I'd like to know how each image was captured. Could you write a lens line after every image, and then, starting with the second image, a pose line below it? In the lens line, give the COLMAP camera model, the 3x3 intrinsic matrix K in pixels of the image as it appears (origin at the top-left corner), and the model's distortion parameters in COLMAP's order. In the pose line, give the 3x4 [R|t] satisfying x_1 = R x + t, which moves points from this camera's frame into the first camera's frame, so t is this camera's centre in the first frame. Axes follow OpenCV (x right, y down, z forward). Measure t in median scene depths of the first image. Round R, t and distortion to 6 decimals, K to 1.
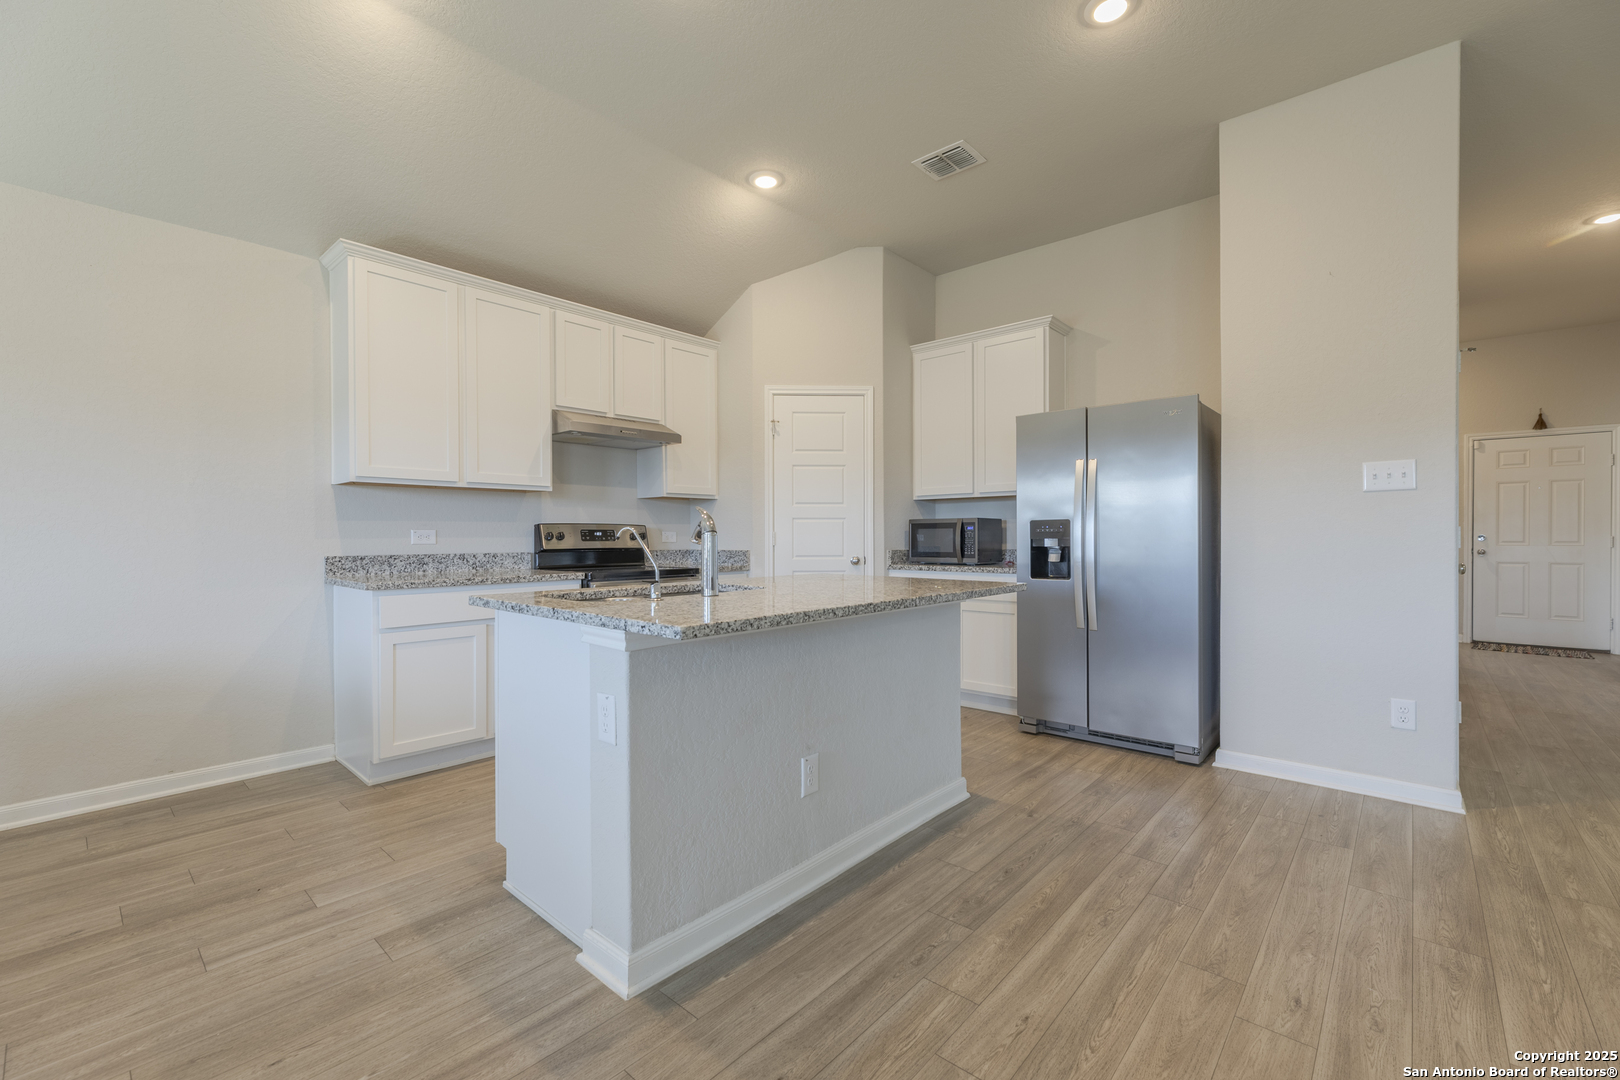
lens RADIAL K [[671.2, 0, 819.6], [0, 671.2, 542.7], [0, 0, 1]] dist [-0.000670, -0.000283]
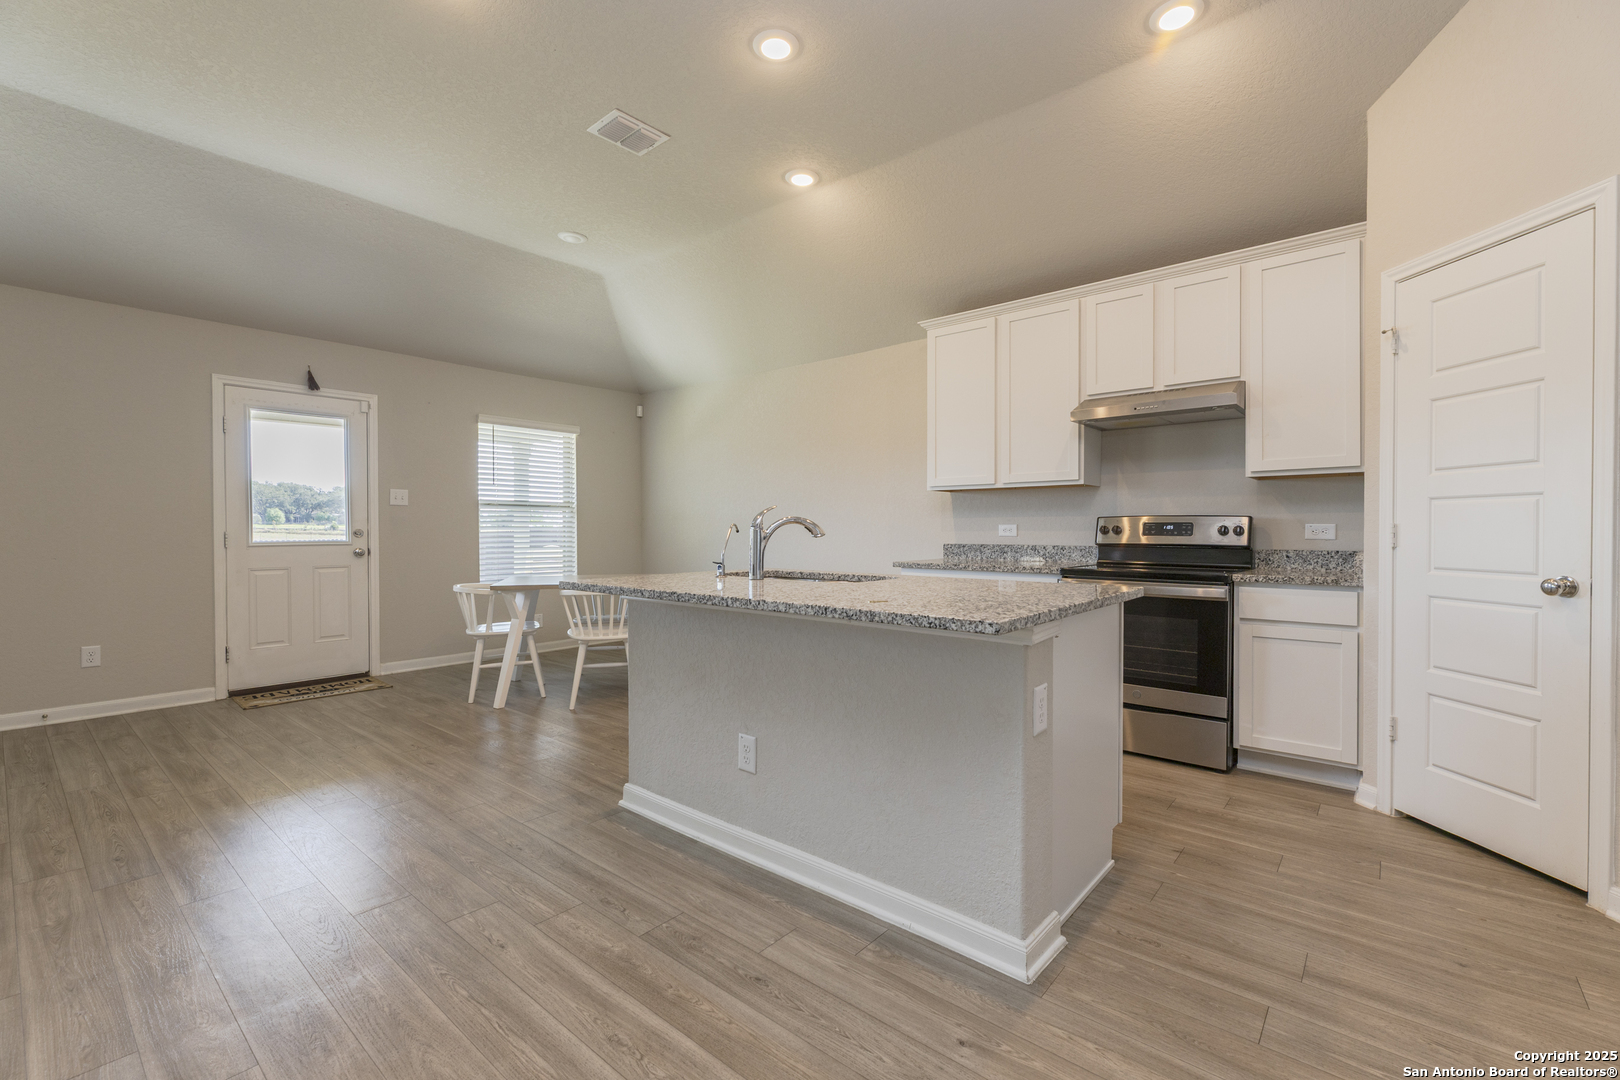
lens RADIAL K [[689.4, 0, 835.2], [0, 689.4, 537.1], [0, 0, 1]] dist [-0.000004, -0.000272]
pose [[0.042082, 0.013312, -0.999025, 0.650842], [-0.010427, 0.999863, 0.012884, -0.009235], [0.999060, 0.009875, 0.042215, 0.651943]]
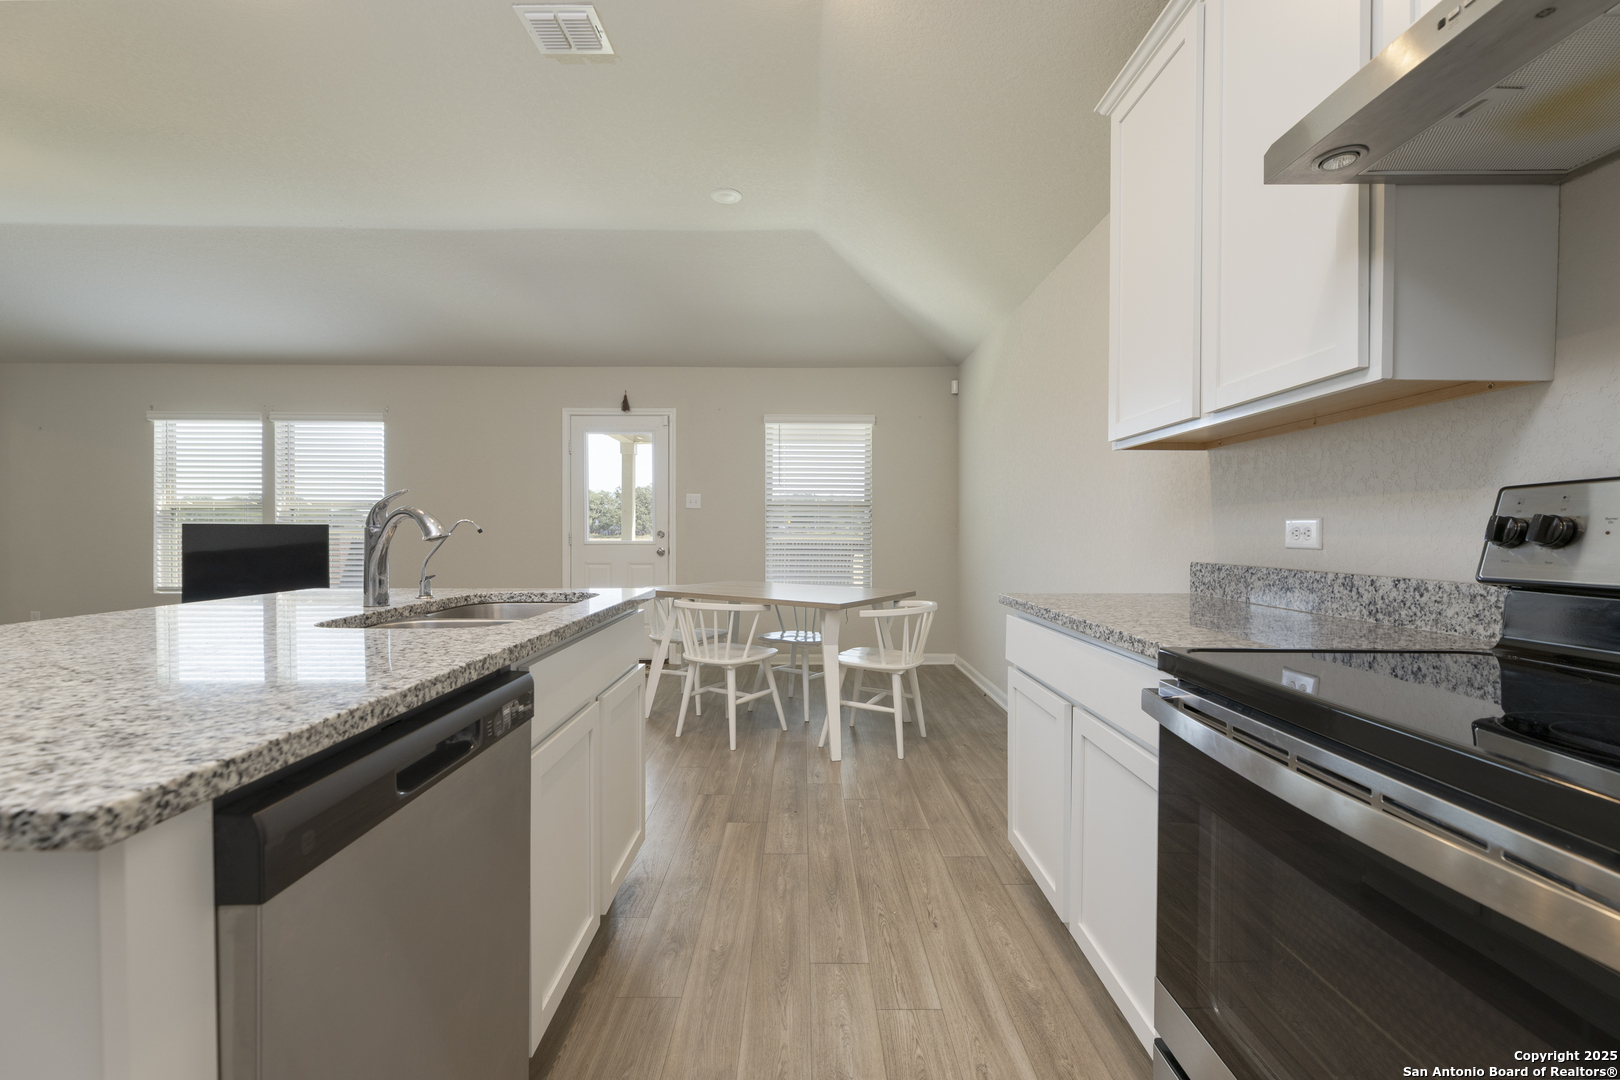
lens RADIAL K [[691.8, 0, 845.8], [0, 691.8, 544.7], [0, 0, 1]] dist [0.000138, -0.000047]
pose [[-0.742535, 0.011210, -0.669714, -0.024037], [-0.008658, 0.999616, 0.026332, -0.010445], [0.669751, 0.025351, -0.742153, 1.171772]]
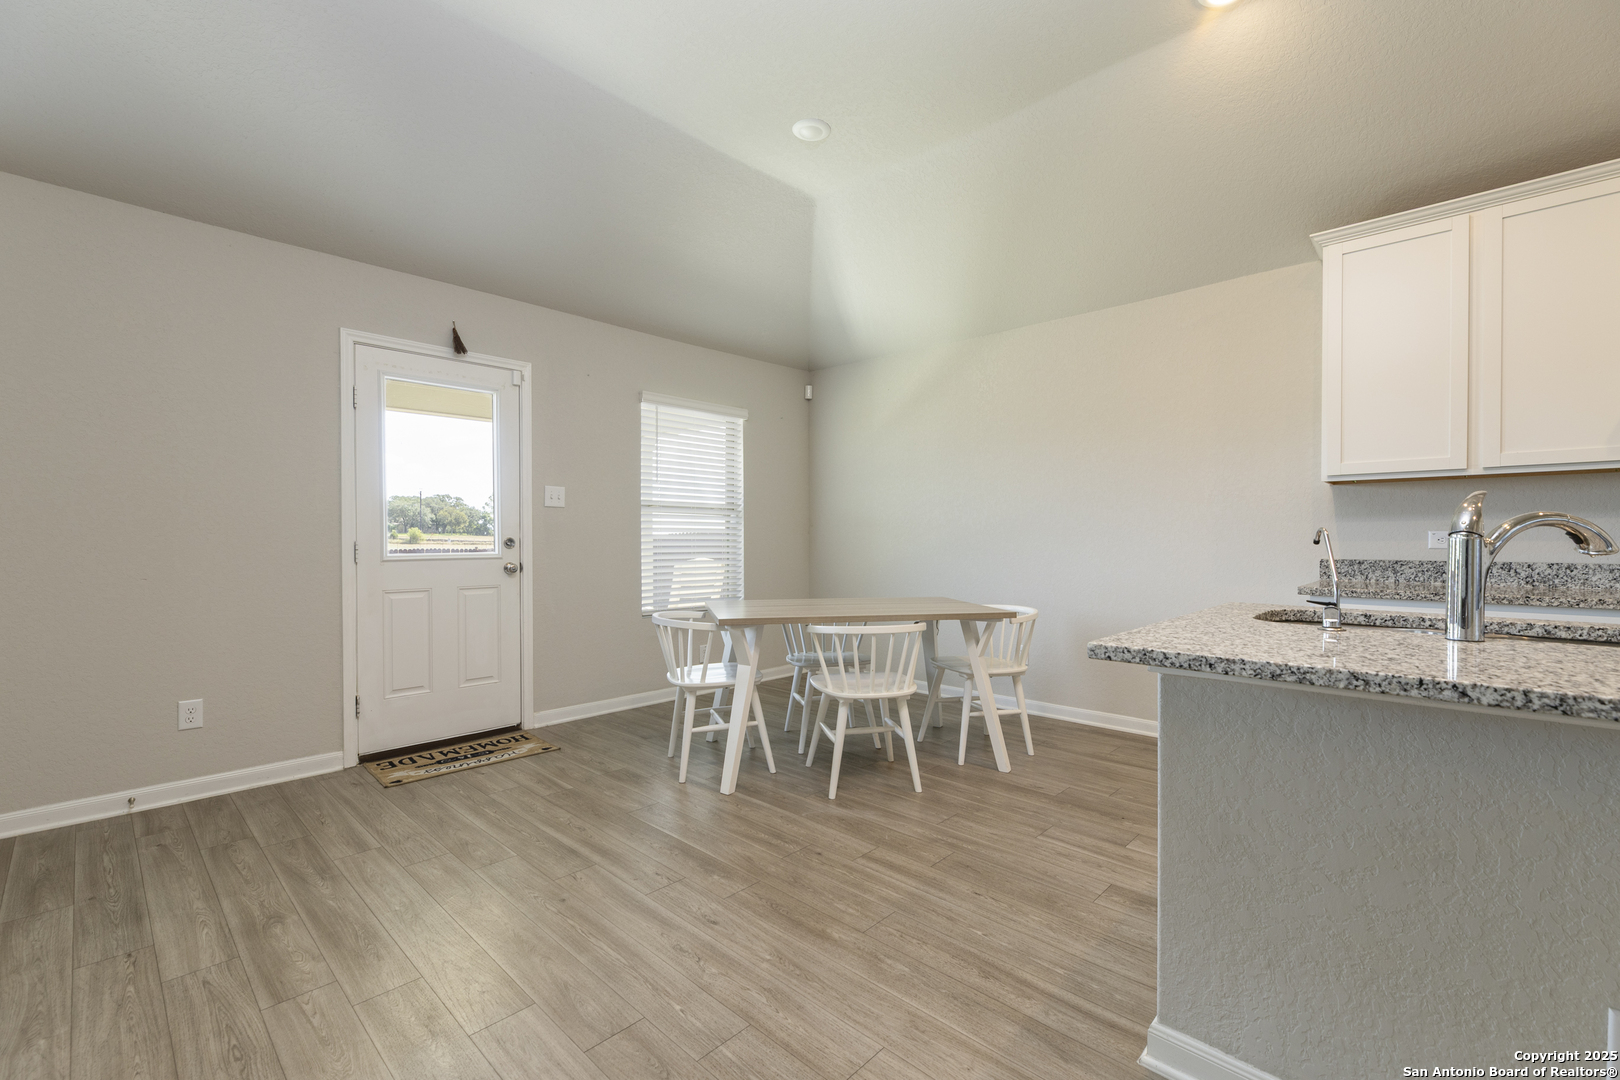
lens RADIAL K [[688.7, 0, 807.9], [0, 688.7, 544.4], [0, 0, 1]] dist [-0.001855, -0.000524]
pose [[-0.035132, 0.011160, -0.999320, 0.277721], [-0.010534, 0.999878, 0.011537, -0.004438], [0.999327, 0.010932, -0.035010, 0.259436]]
